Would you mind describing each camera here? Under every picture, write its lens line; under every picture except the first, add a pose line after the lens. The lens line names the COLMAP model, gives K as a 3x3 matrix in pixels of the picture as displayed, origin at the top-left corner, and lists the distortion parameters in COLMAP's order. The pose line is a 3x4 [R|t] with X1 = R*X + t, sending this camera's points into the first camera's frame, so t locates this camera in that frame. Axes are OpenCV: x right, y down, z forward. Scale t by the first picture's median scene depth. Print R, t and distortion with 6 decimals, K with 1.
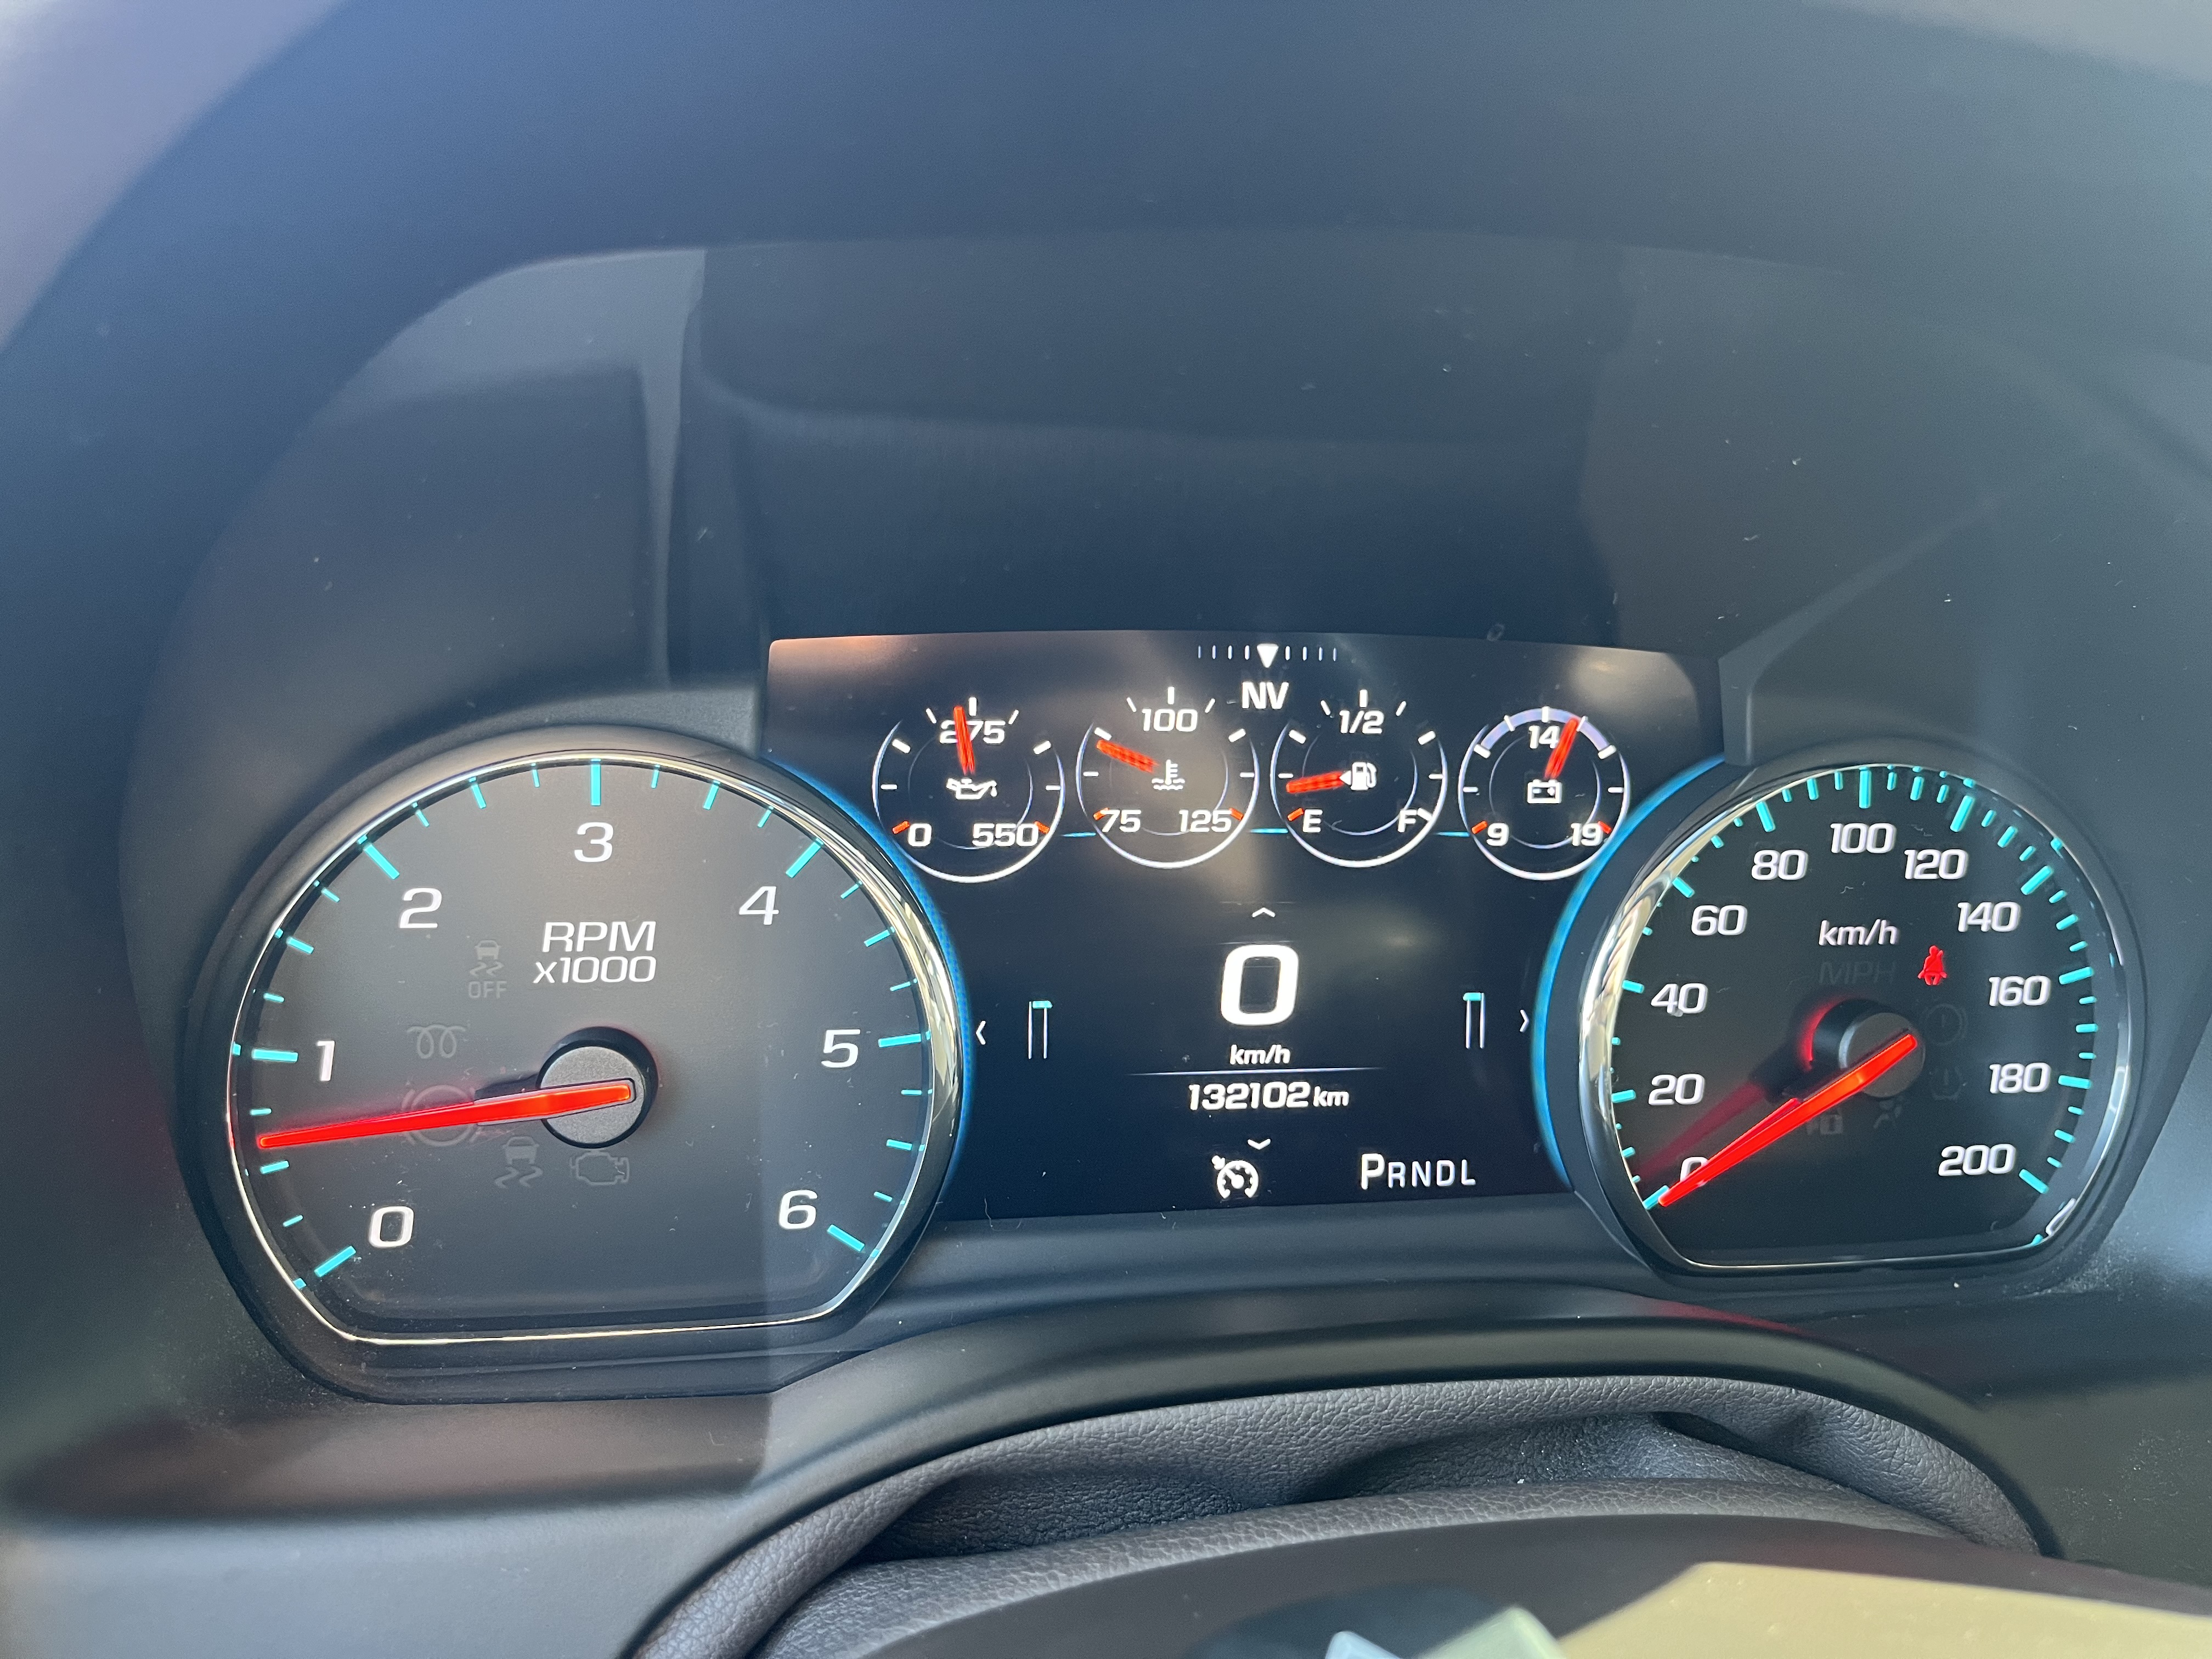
lens RADIAL K [[1686.9, 0, 1172.6], [0, 1686.9, 816.8], [0, 0, 1]] dist [0.063412, -0.086173]
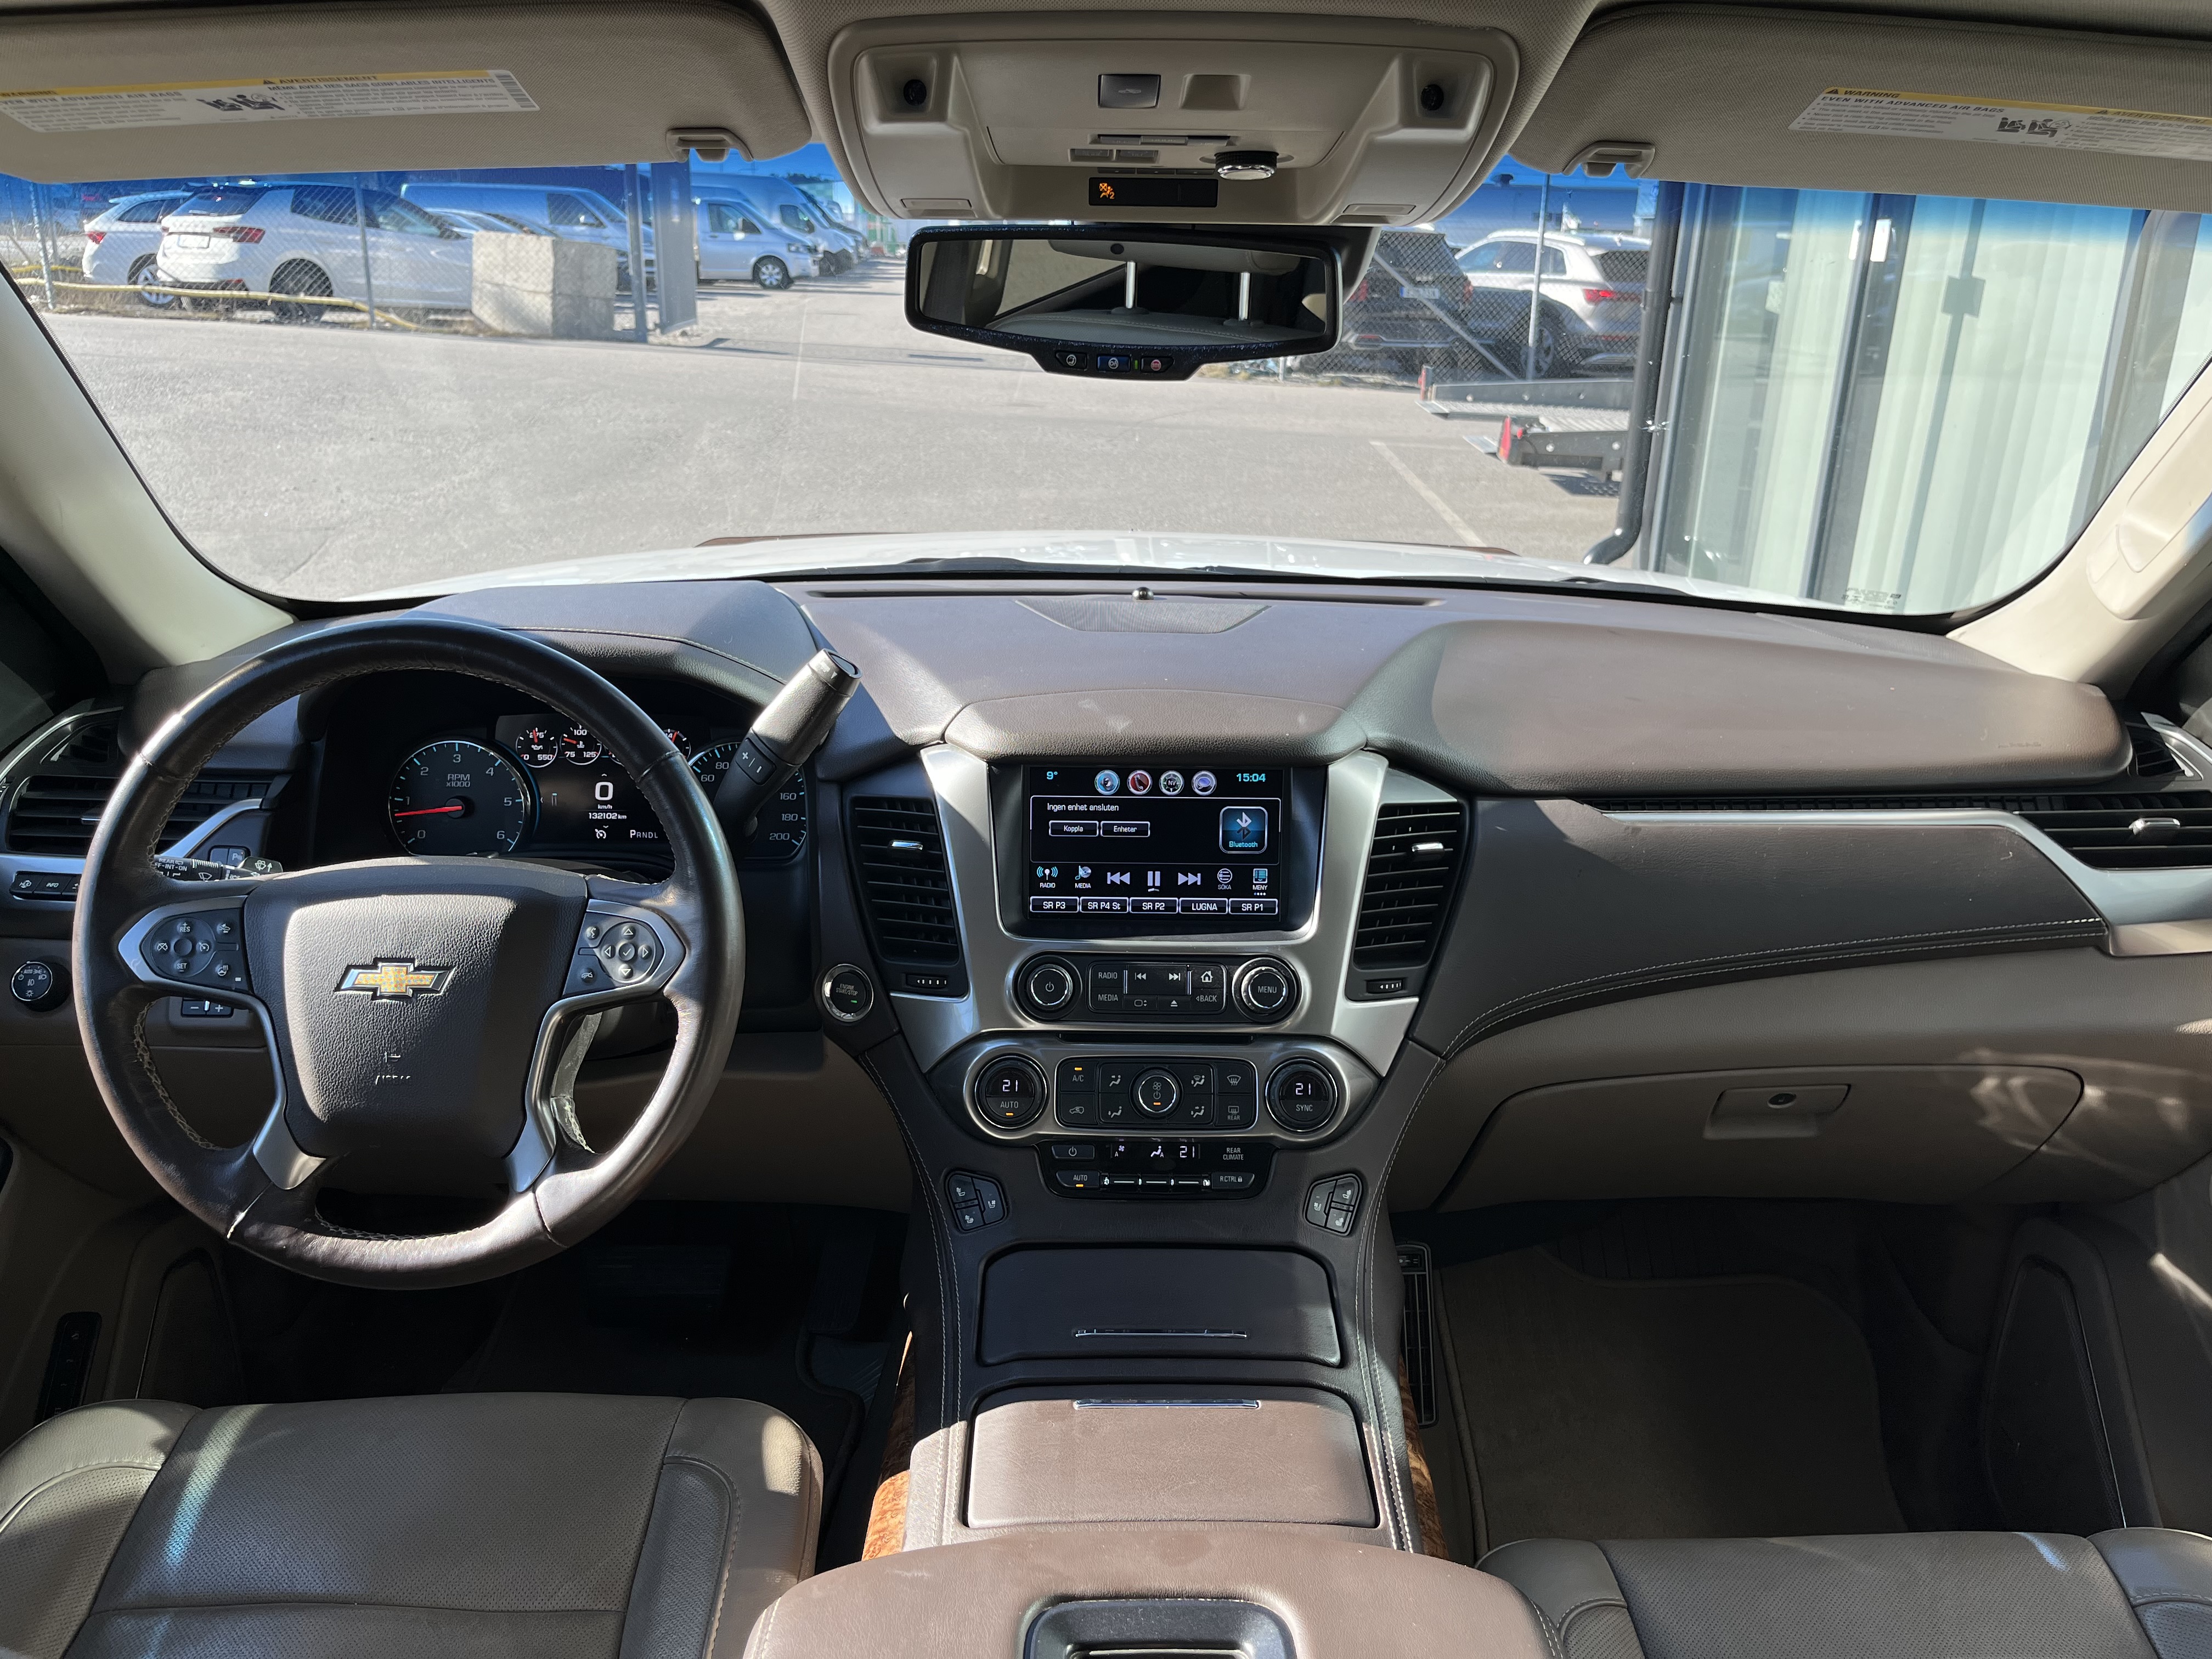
lens RADIAL K [[1686.9, 0, 1149.3], [0, 1686.9, 847.6], [0, 0, 1]] dist [0.063412, -0.086173]
pose [[0.976152, 0.024084, -0.215749, 2.425706], [-0.005492, 0.996249, 0.086364, -0.147239], [0.217020, -0.083119, 0.972622, -3.054974]]
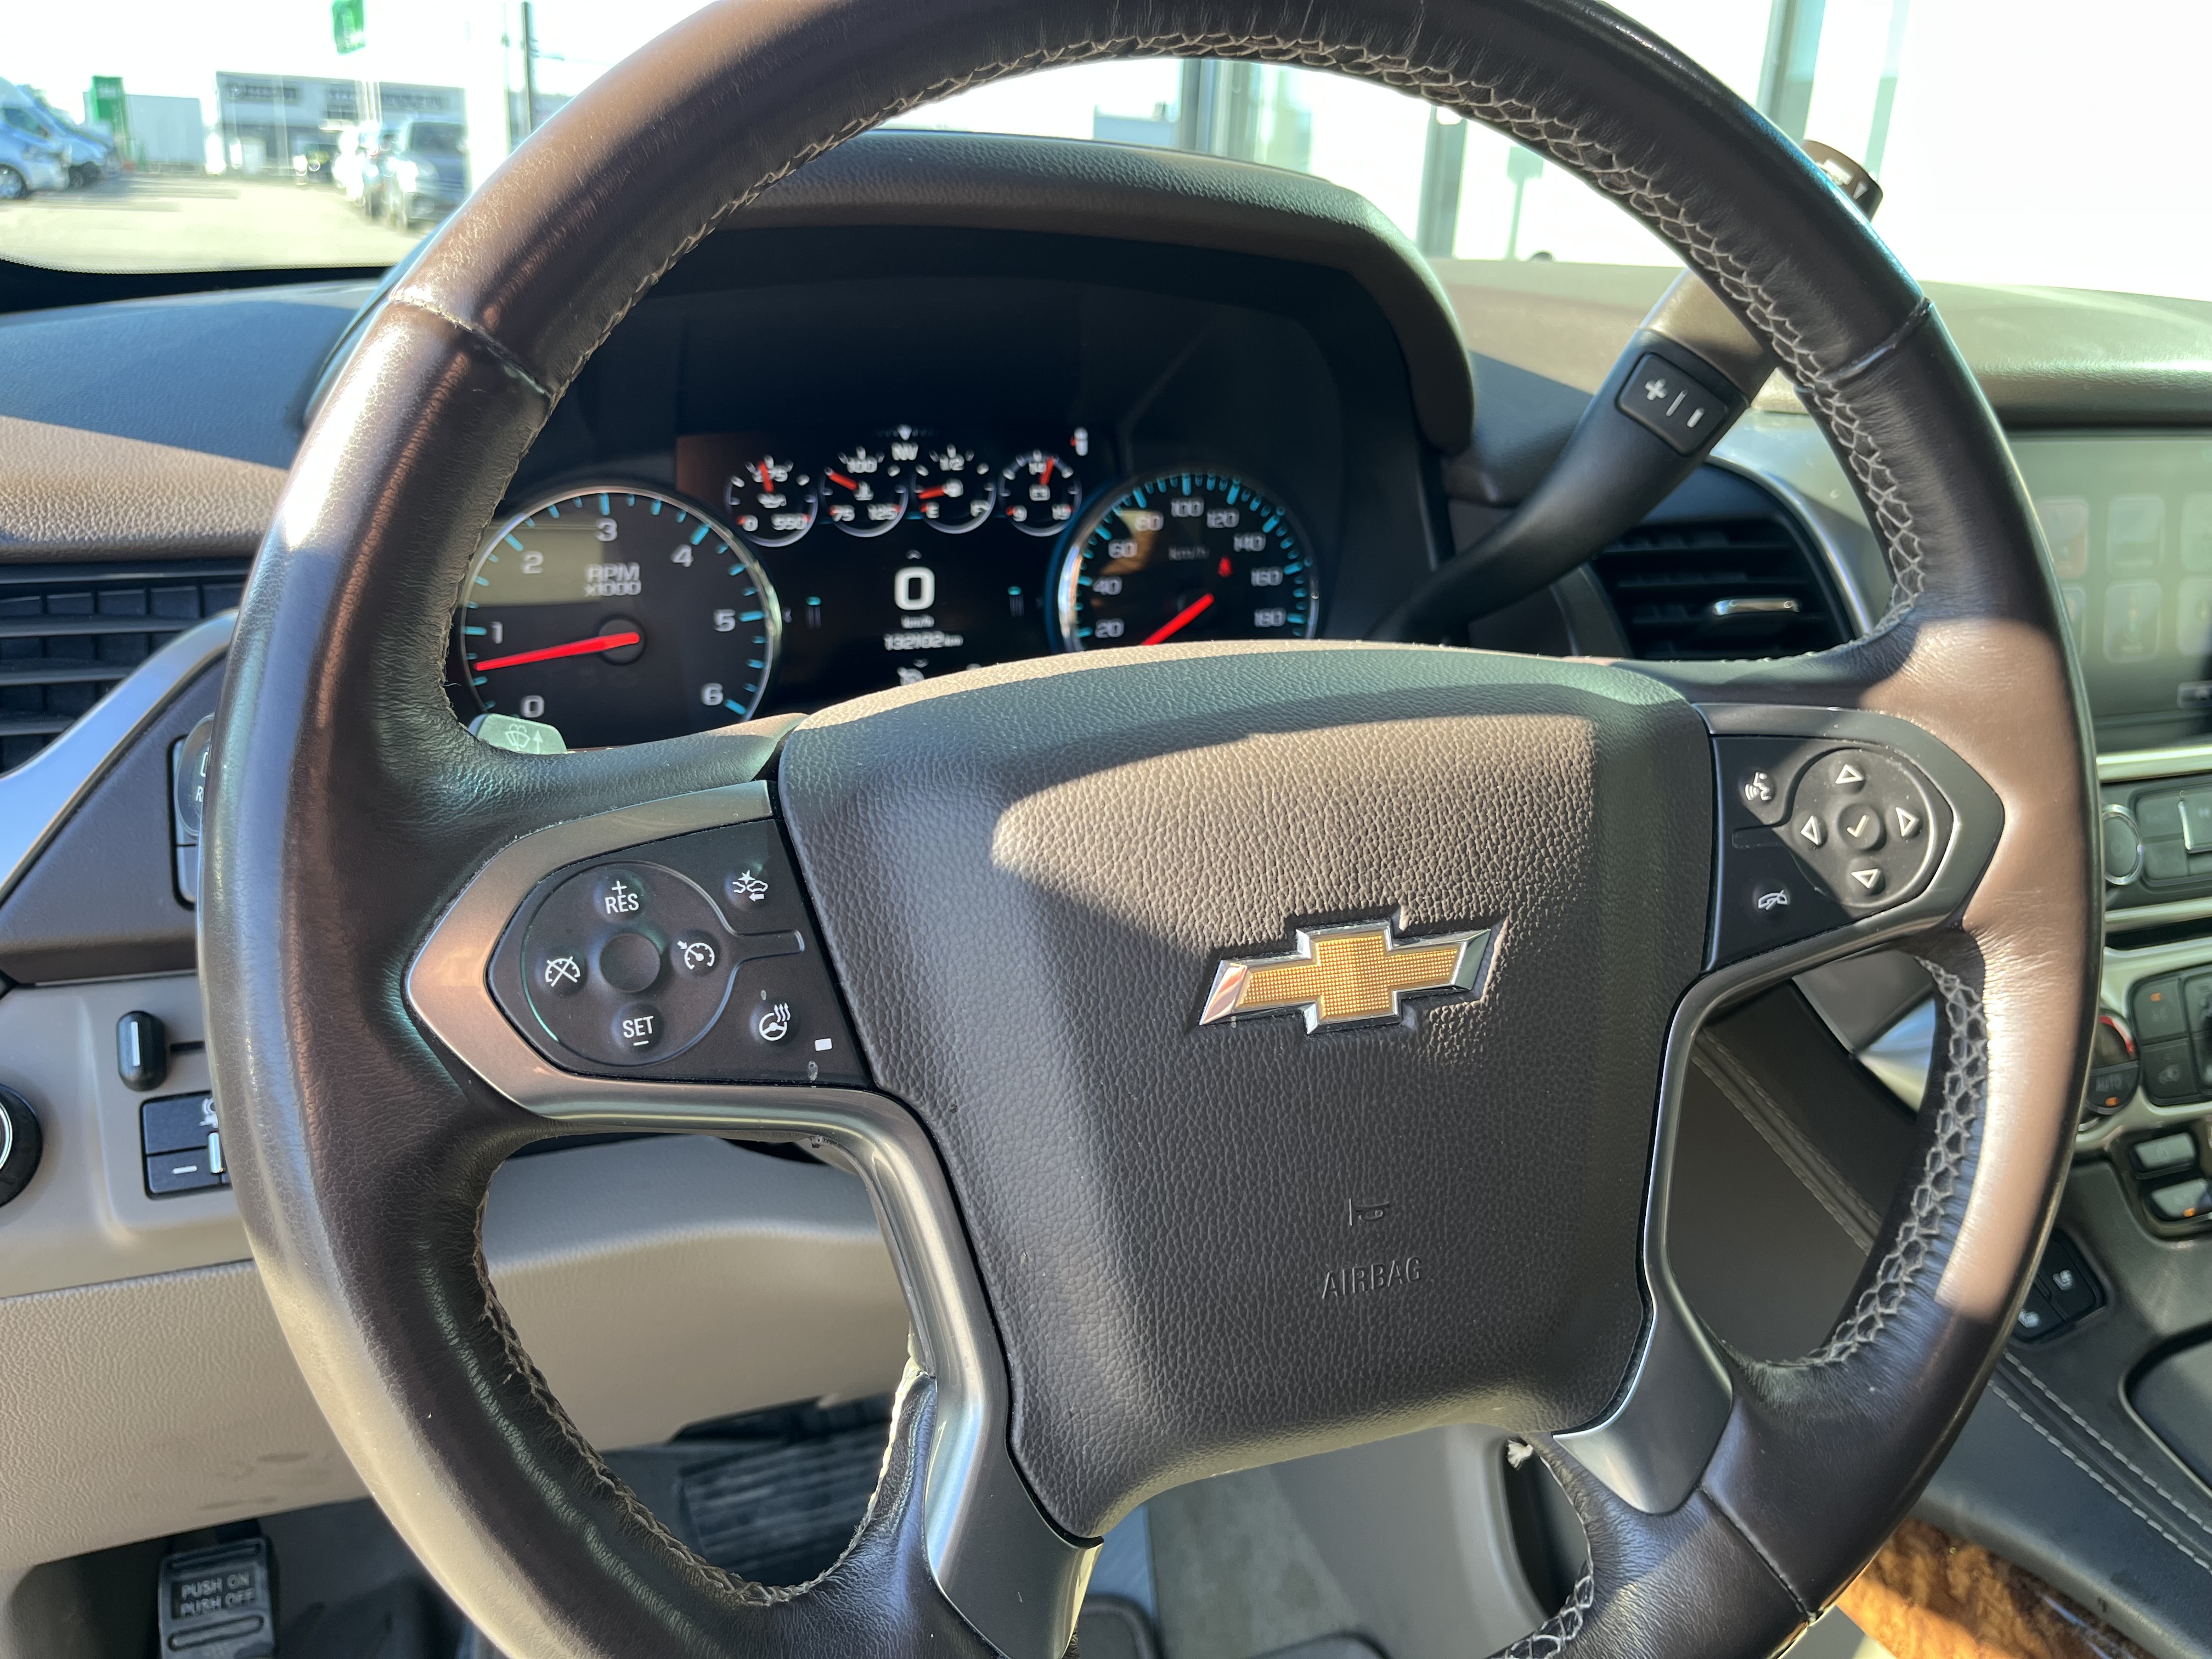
lens RADIAL K [[1686.9, 0, 1146.9], [0, 1686.9, 856.2], [0, 0, 1]] dist [0.063412, -0.086173]
pose [[0.988080, -0.080097, 0.131461, 0.033206], [0.062806, 0.989420, 0.130777, 0.173858], [-0.140545, -0.120961, 0.982657, -1.230447]]
